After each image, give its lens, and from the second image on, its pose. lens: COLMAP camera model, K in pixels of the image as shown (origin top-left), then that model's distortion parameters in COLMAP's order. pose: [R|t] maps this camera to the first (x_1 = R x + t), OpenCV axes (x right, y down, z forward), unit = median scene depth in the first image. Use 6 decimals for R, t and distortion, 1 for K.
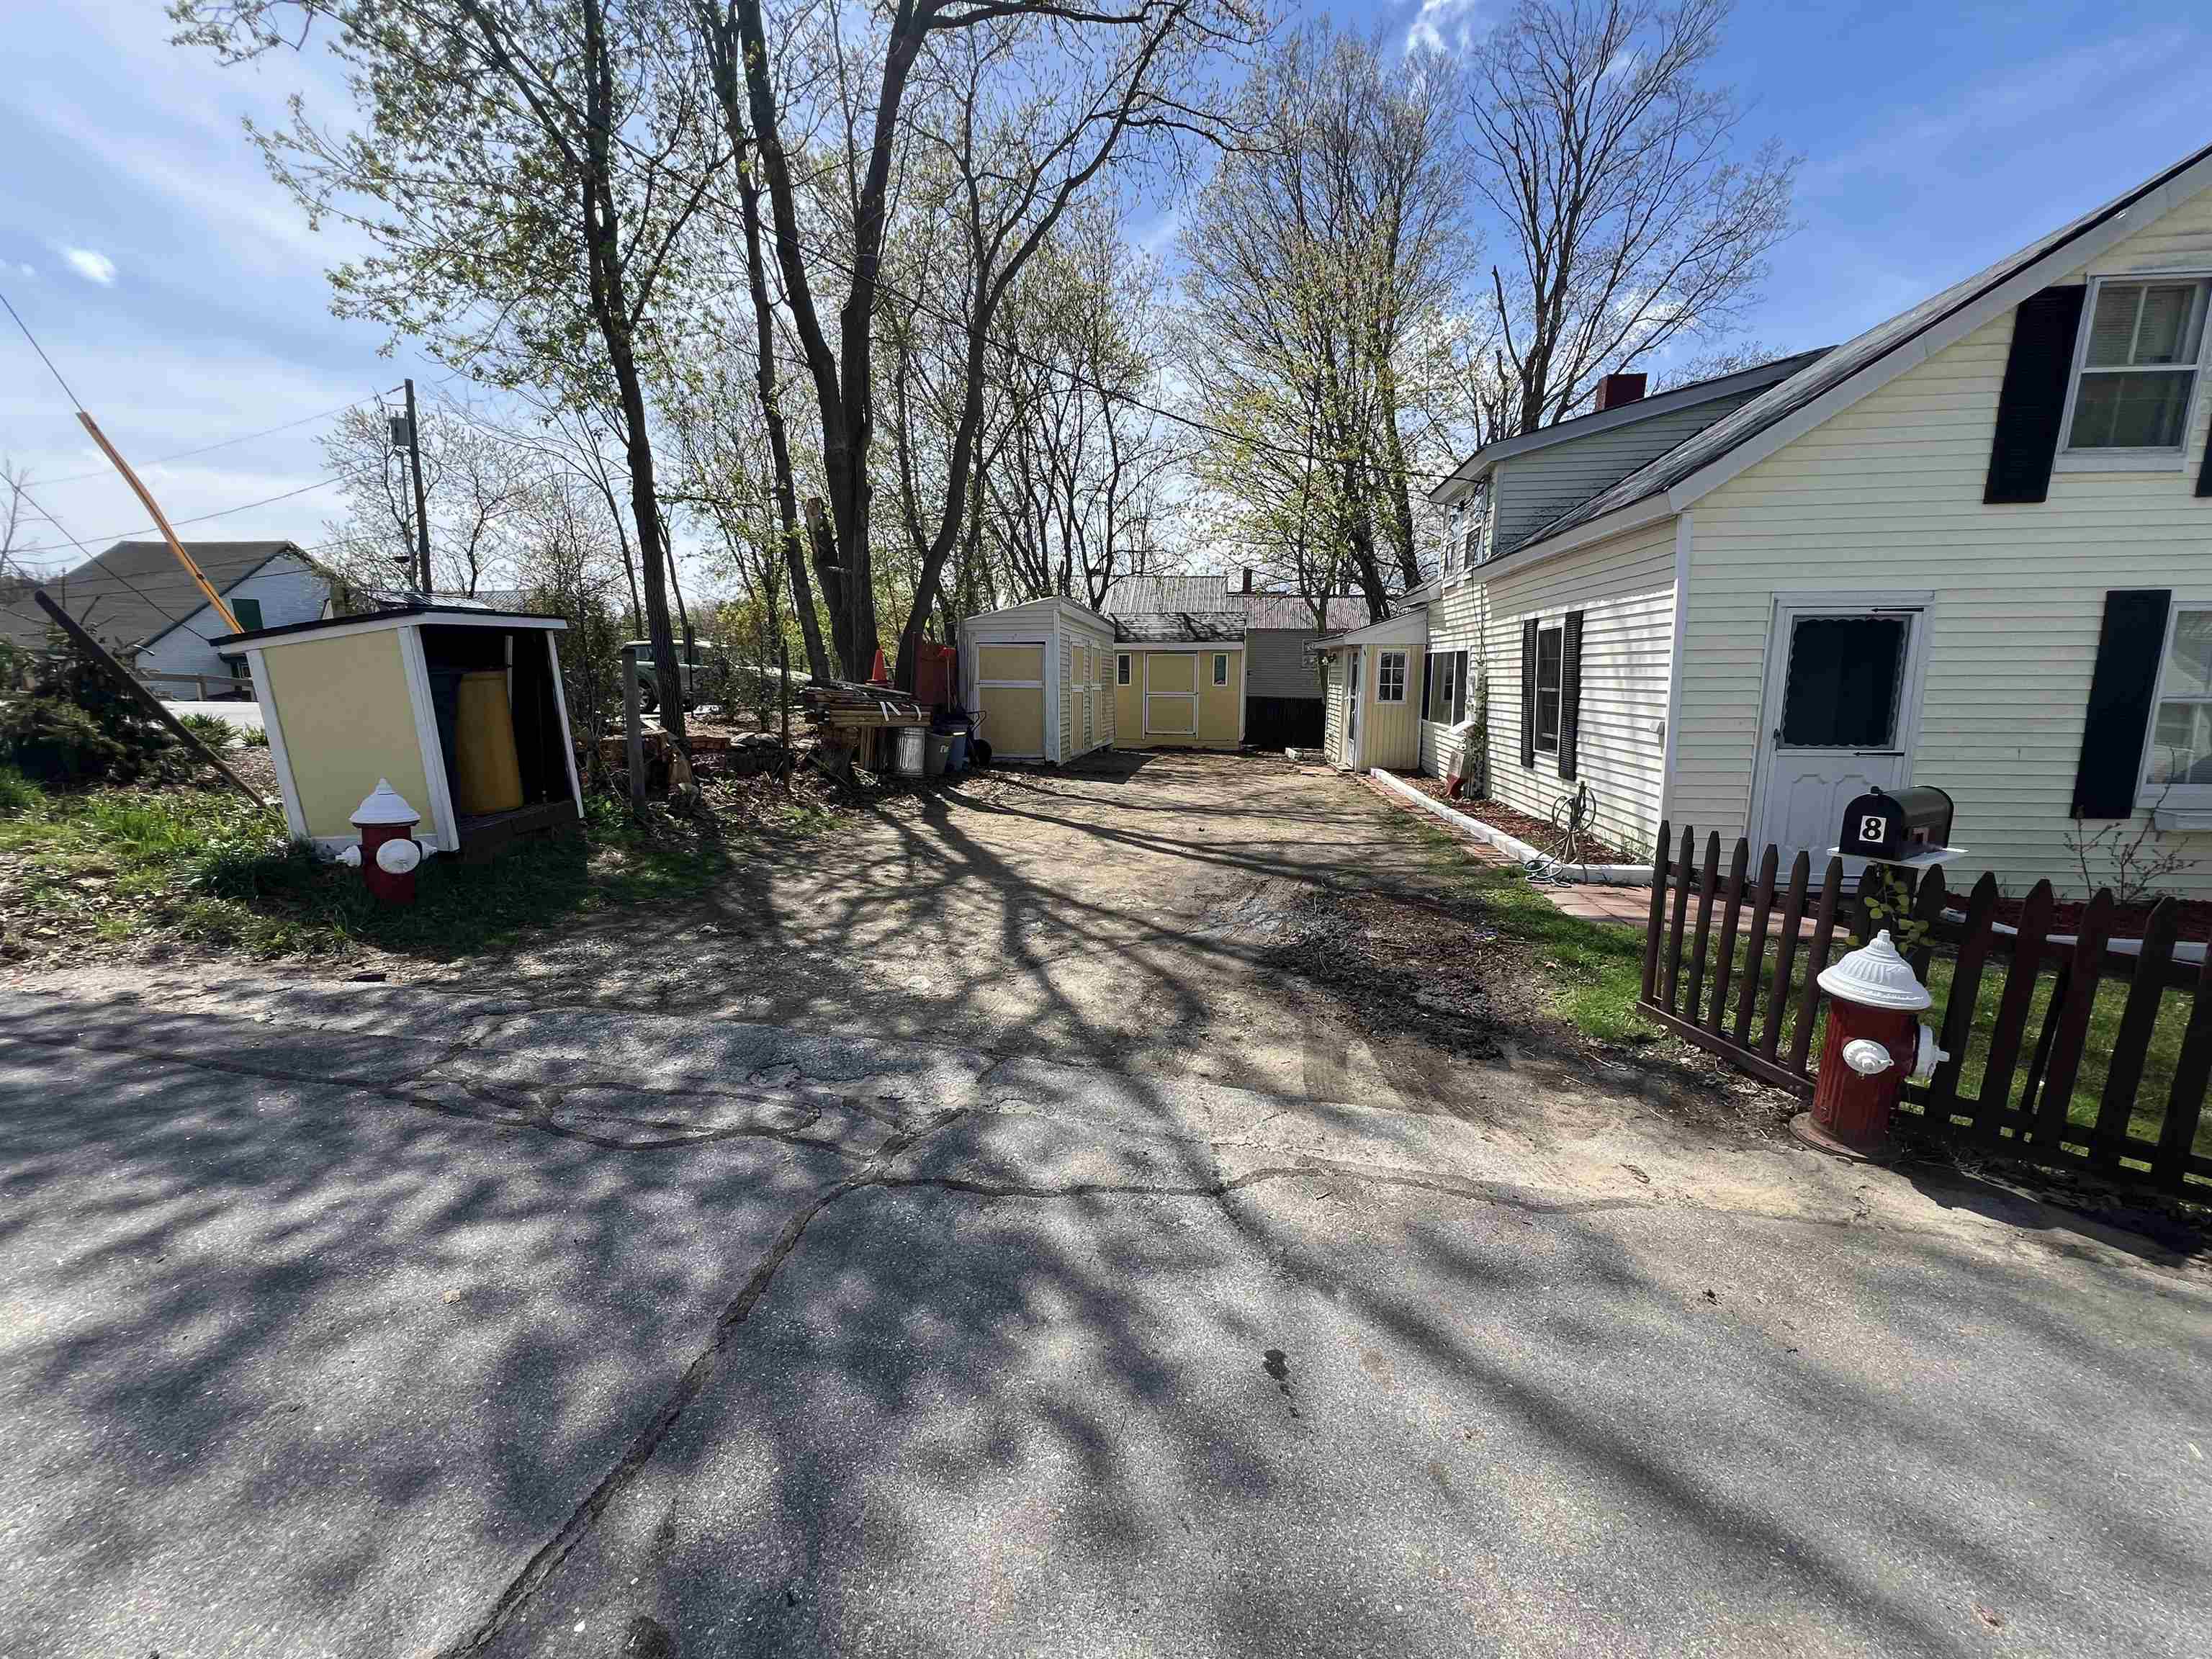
lens RADIAL K [[886.2, 0, 1104.3], [0, 886.2, 826.8], [0, 0, 1]] dist [-0.007771, 0.002571]
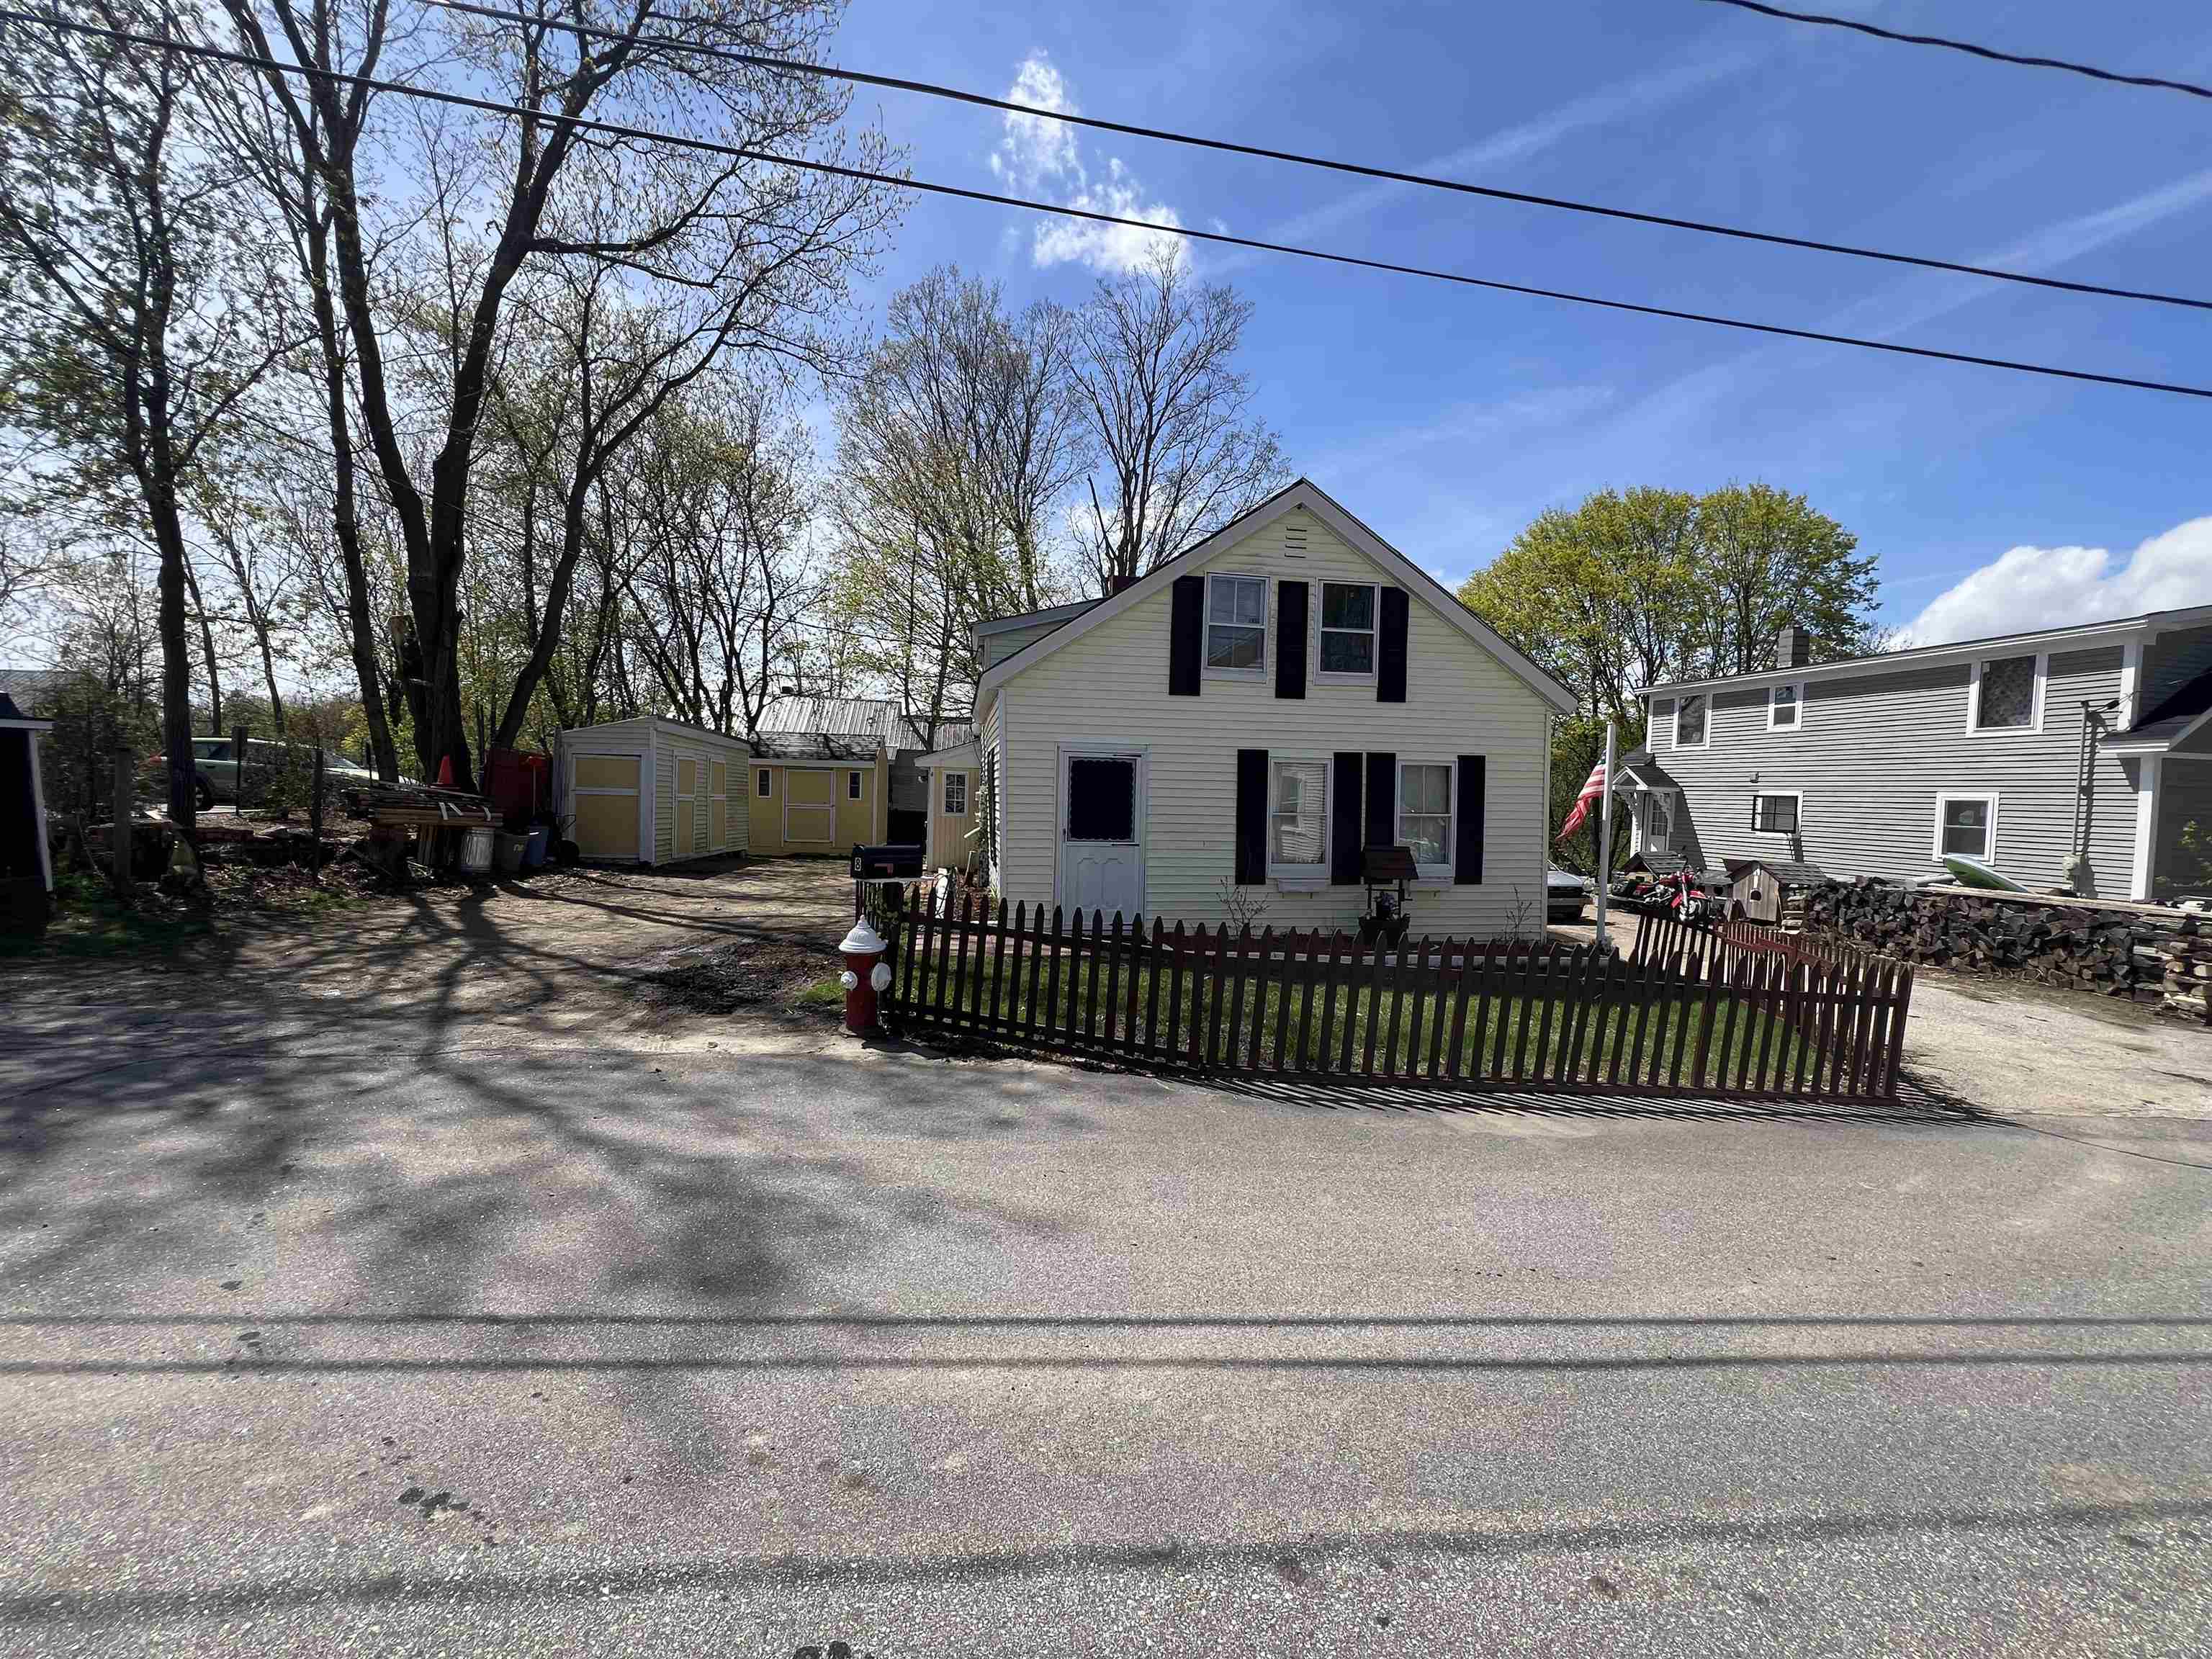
lens RADIAL K [[882.2, 0, 1099.4], [0, 882.2, 832.7], [0, 0, 1]] dist [-0.001313, -0.000165]
pose [[0.957543, 0.012429, 0.288023, 0.302331], [0.023732, 0.992281, -0.121718, 0.068463], [-0.287312, 0.123385, 0.949857, -0.385107]]
